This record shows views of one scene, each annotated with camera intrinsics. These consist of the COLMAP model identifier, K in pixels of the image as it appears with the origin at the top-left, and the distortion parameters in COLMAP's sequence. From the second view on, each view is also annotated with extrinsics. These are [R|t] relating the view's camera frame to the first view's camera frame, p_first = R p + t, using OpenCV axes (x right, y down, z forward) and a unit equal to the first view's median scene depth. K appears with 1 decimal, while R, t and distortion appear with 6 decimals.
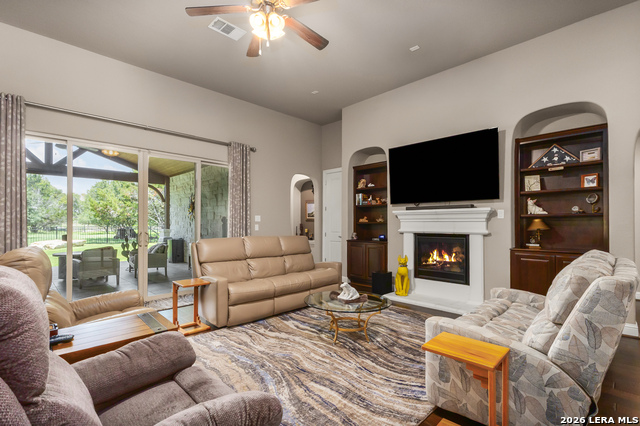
lens RADIAL K [[301.4, 0, 319.4], [0, 301.4, 221.3], [0, 0, 1]] dist [0.006246, 0.000195]
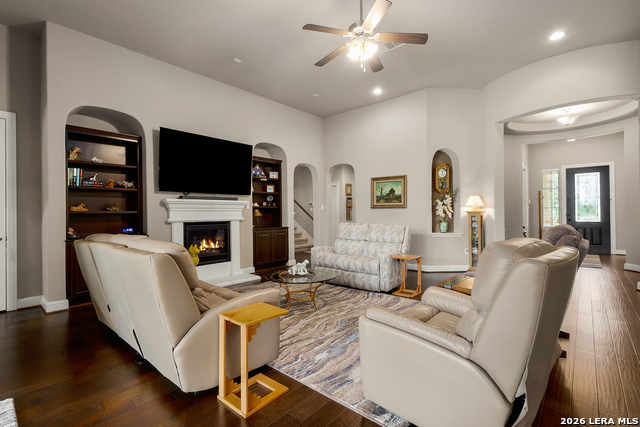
lens RADIAL K [[301.4, 0, 316.2], [0, 301.4, 208.3], [0, 0, 1]] dist [0.006246, 0.000195]
pose [[-0.064949, 0.020674, 0.997674, -0.808380], [0.005287, 0.999778, -0.020373, 0.017580], [-0.997875, 0.003951, -0.065044, 0.745191]]
